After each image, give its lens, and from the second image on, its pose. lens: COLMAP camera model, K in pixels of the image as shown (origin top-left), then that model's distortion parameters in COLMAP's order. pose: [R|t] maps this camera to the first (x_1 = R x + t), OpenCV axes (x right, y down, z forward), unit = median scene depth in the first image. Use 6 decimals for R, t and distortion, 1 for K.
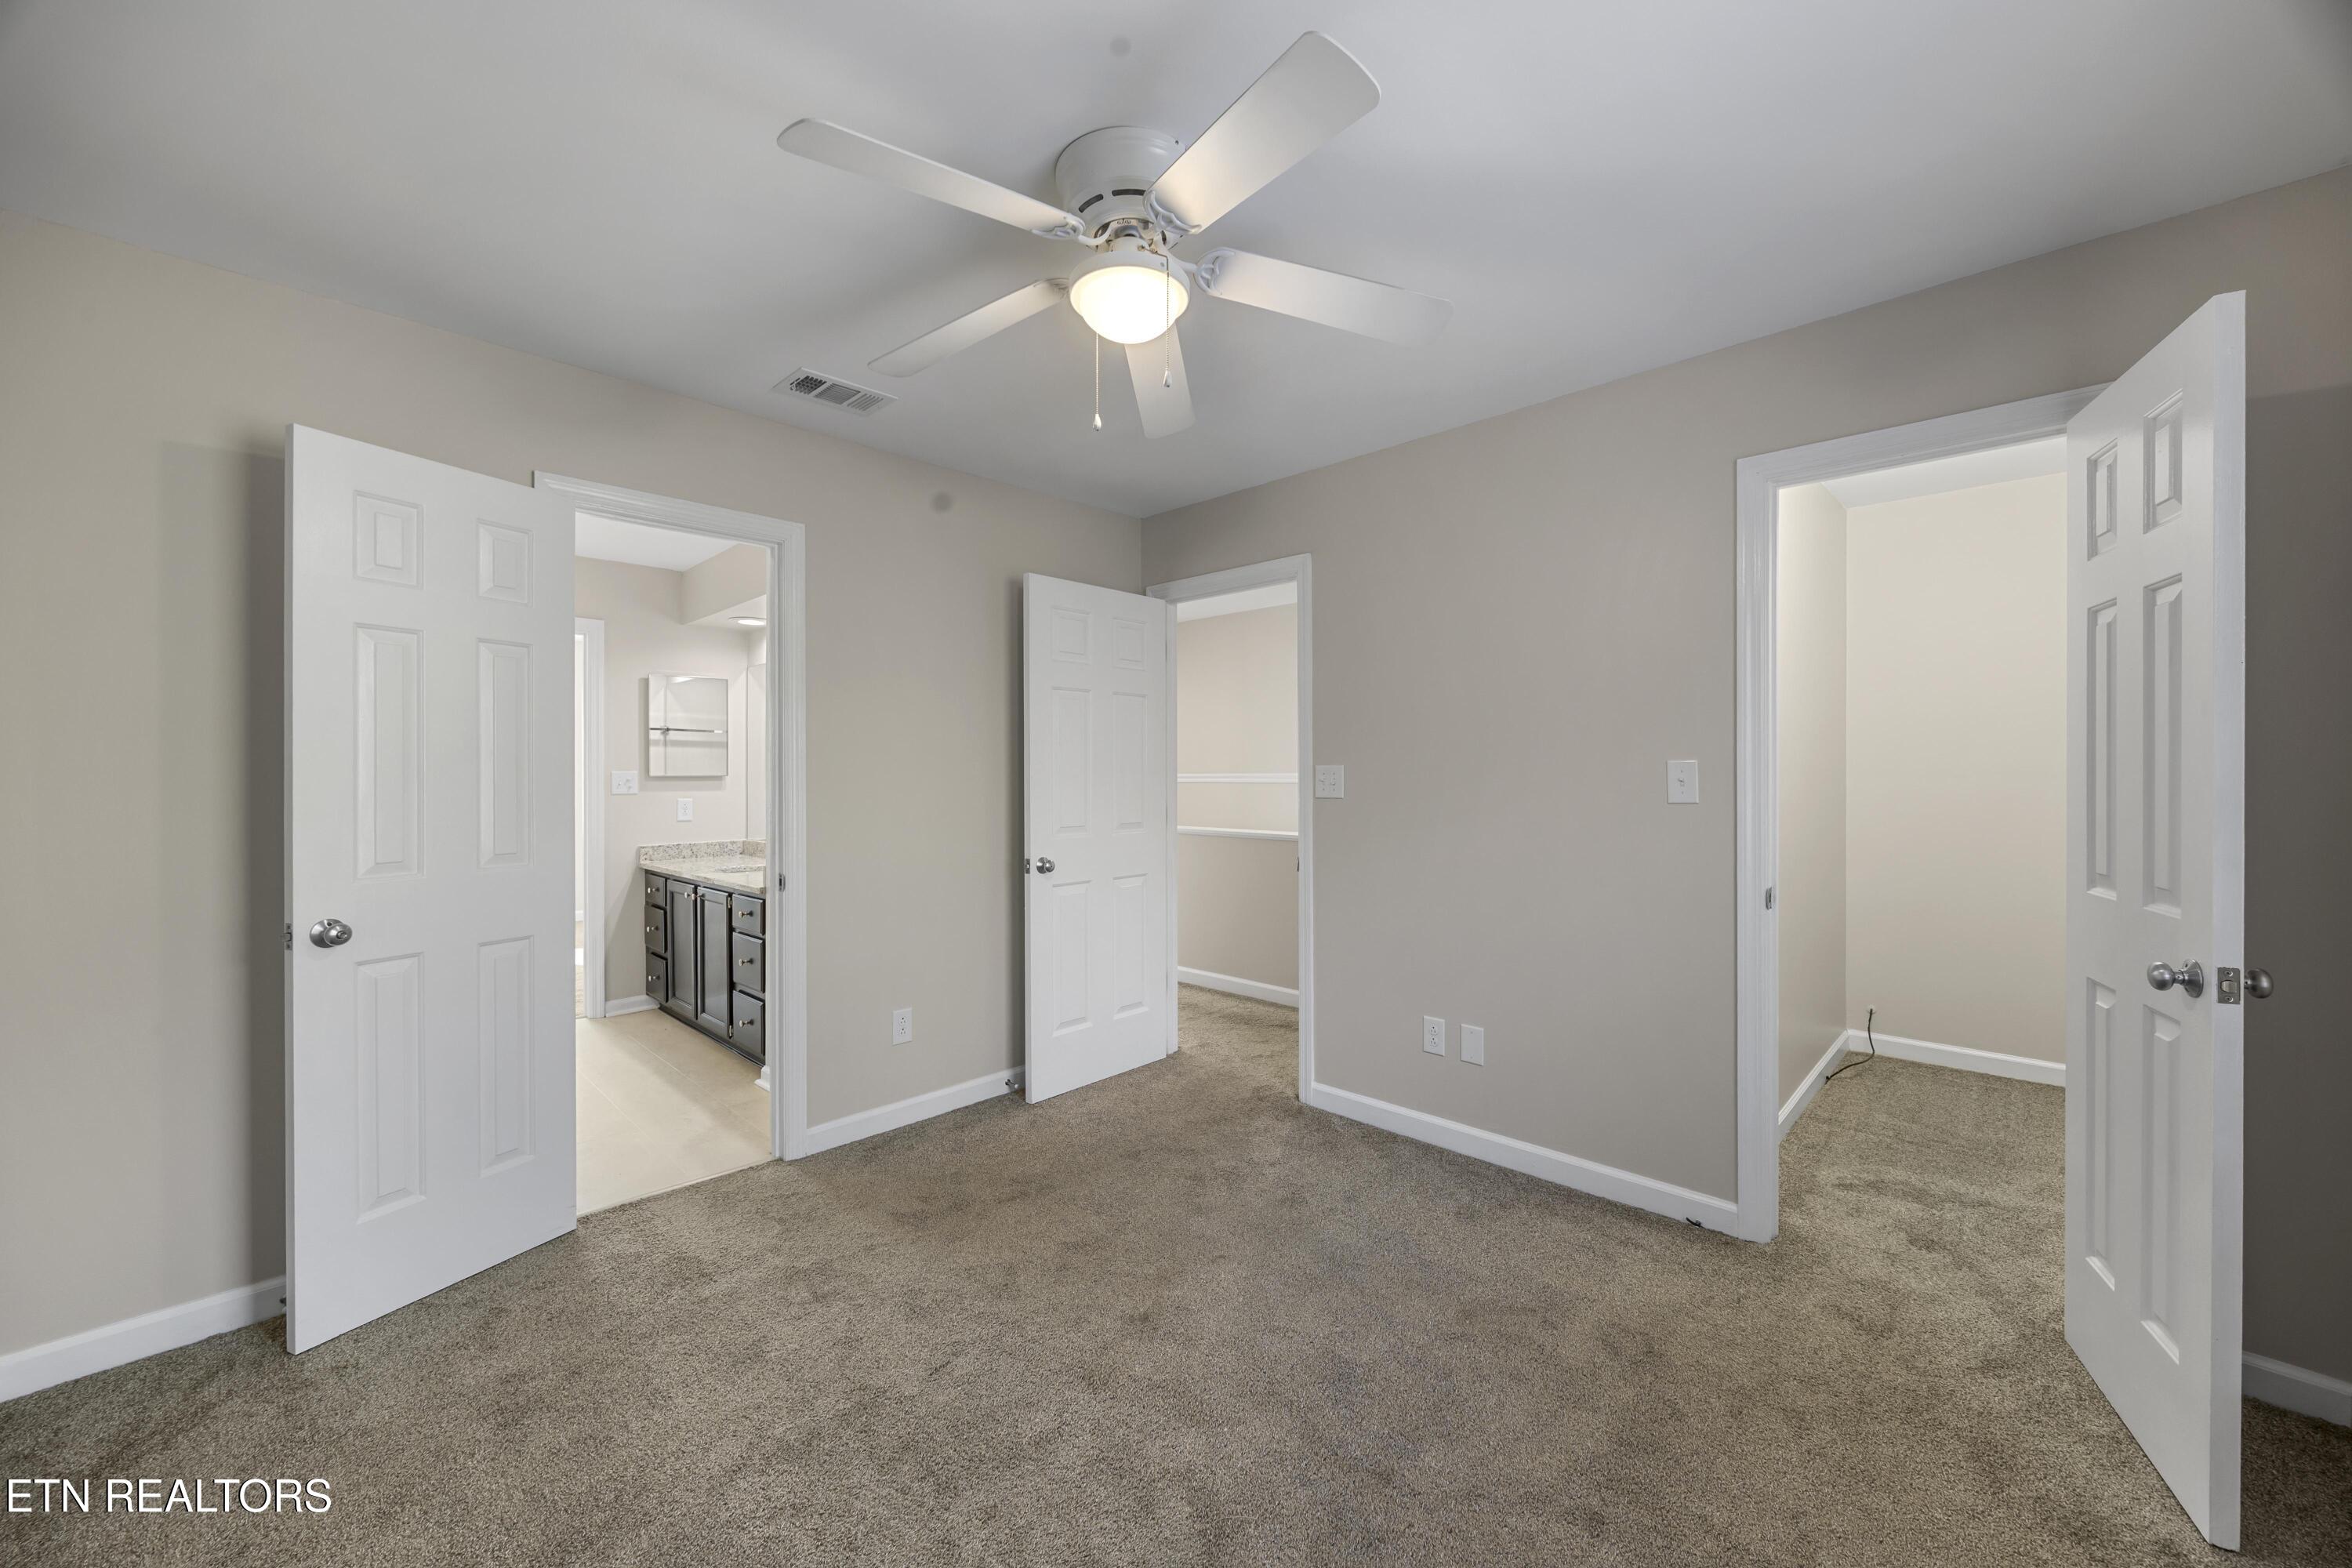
lens RADIAL K [[900.4, 0, 1168.6], [0, 900.4, 766.5], [0, 0, 1]] dist [-0.003573, -0.000267]
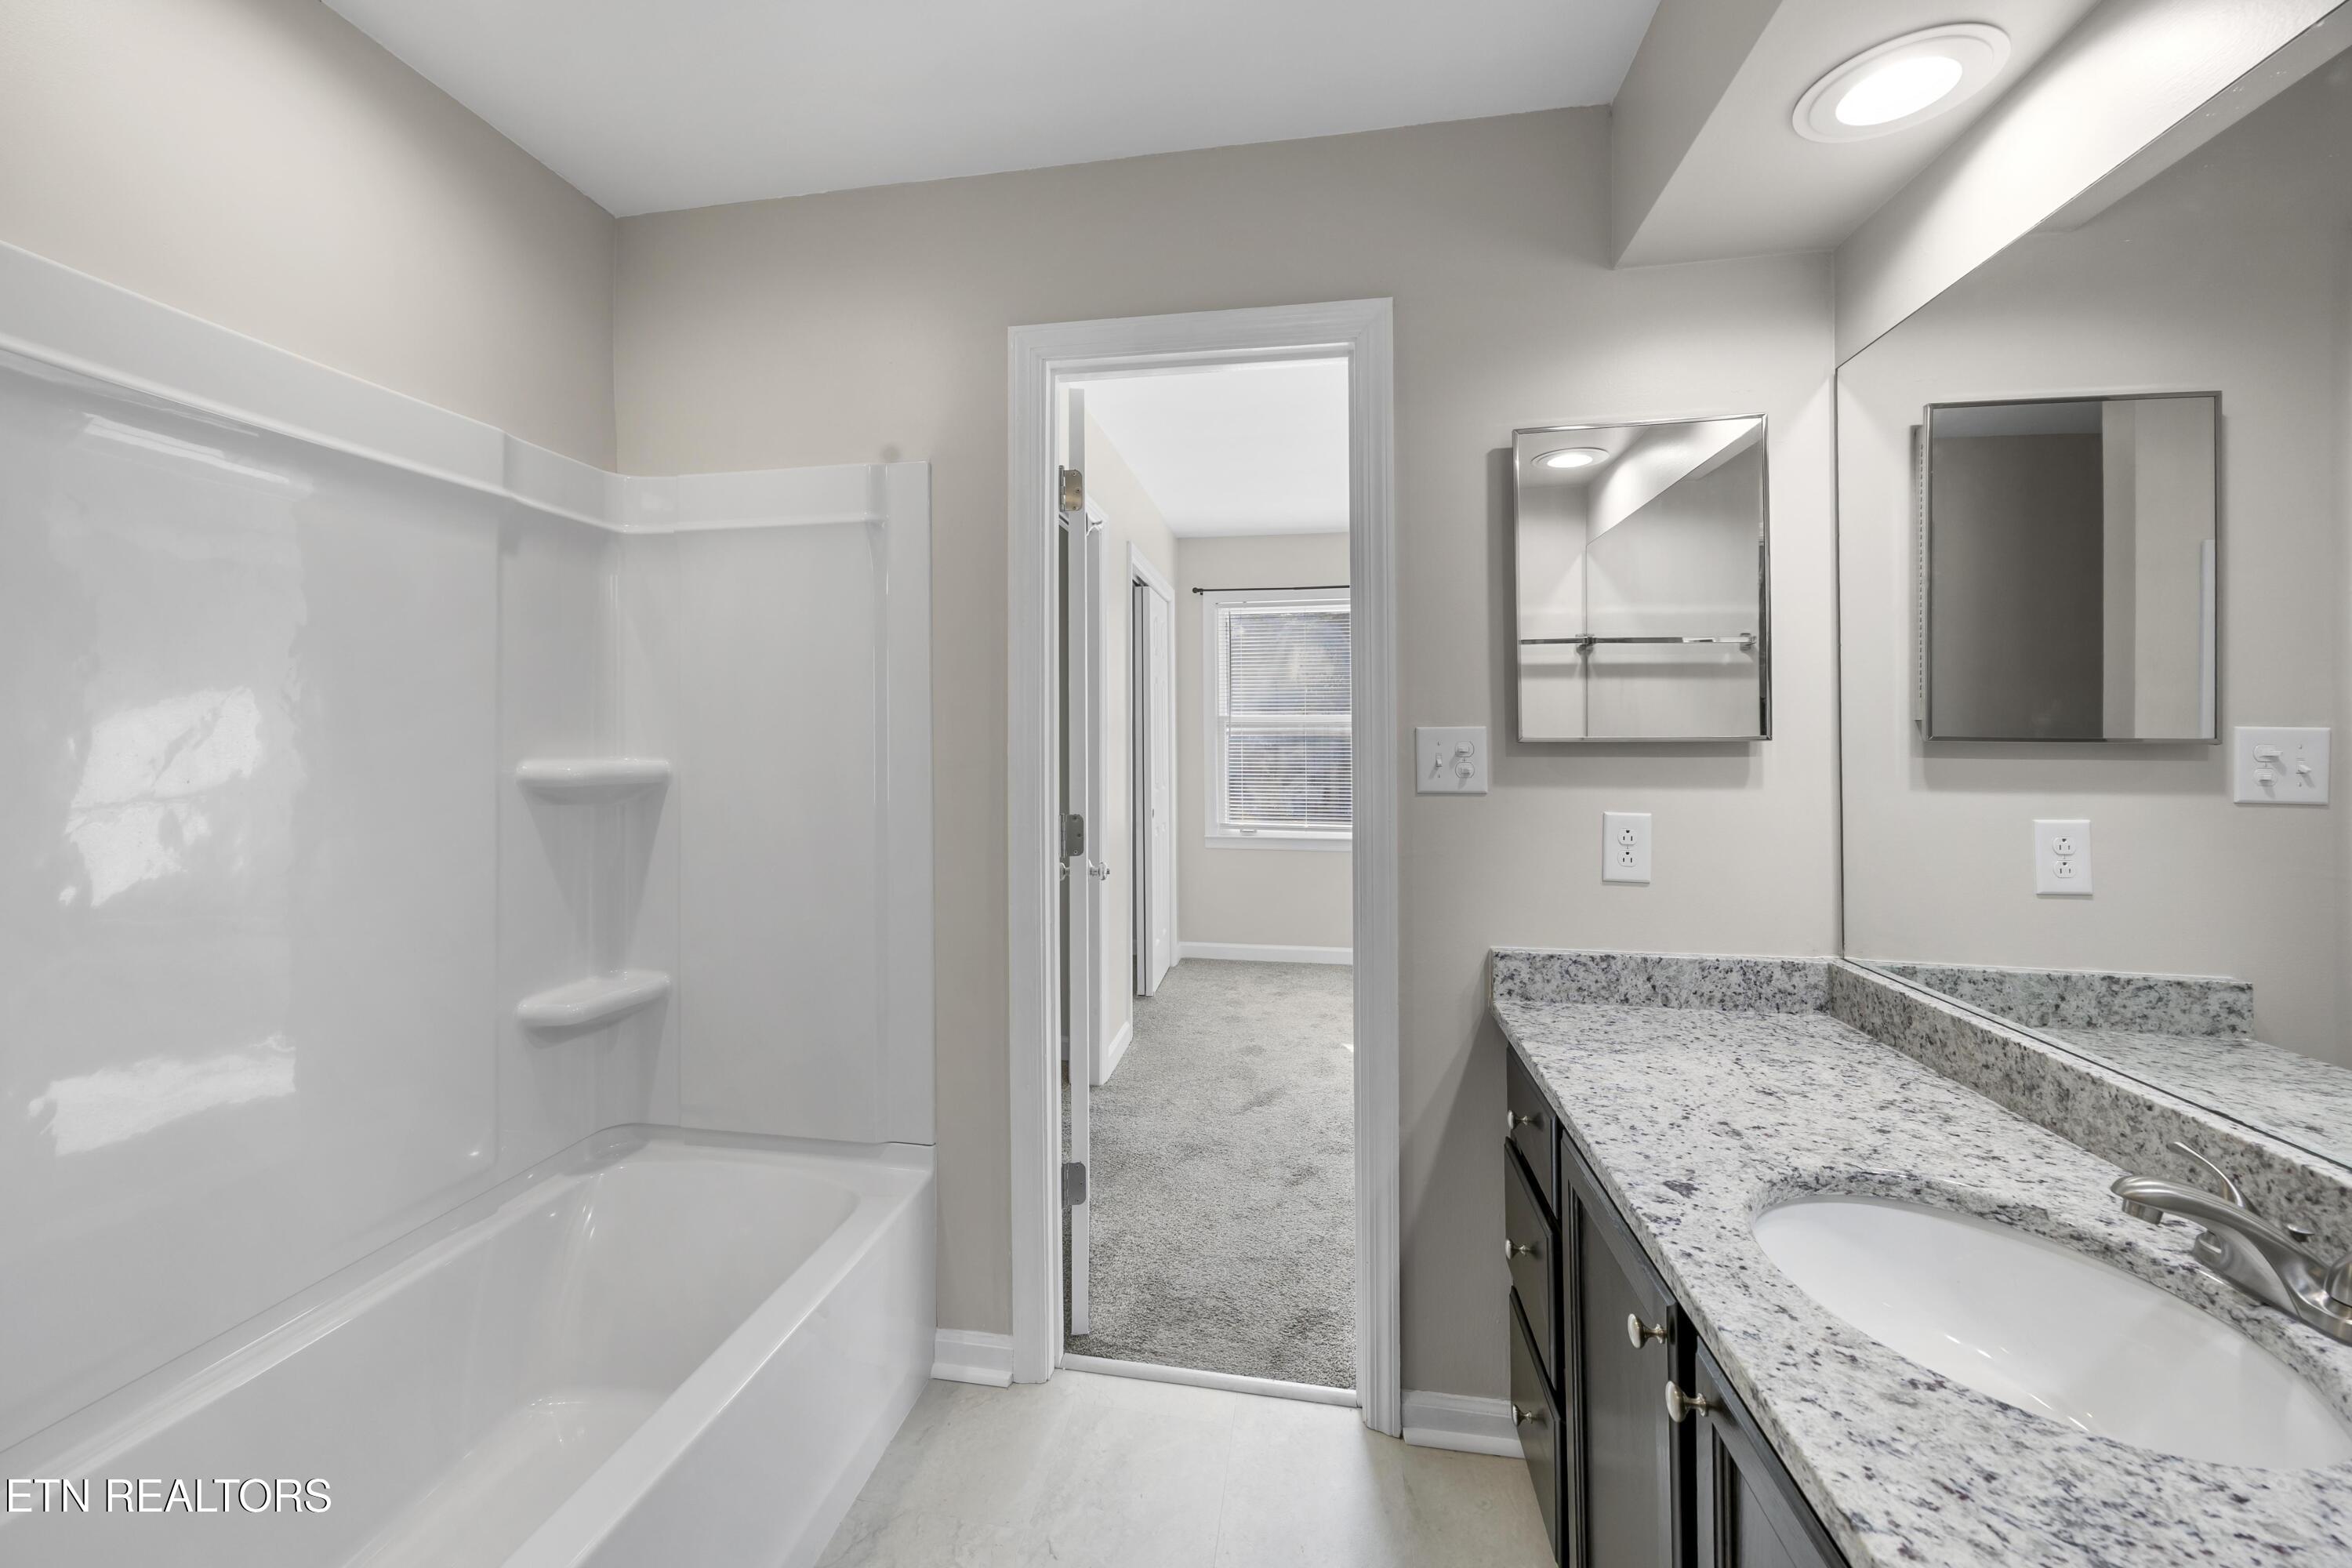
lens RADIAL K [[900.4, 0, 1154.5], [0, 900.4, 725.9], [0, 0, 1]] dist [-0.003573, -0.000267]
pose [[0.555912, -0.011142, -0.831166, -0.355128], [0.001466, 0.999922, -0.012424, 0.008858], [0.831240, 0.005688, 0.555885, 0.663439]]
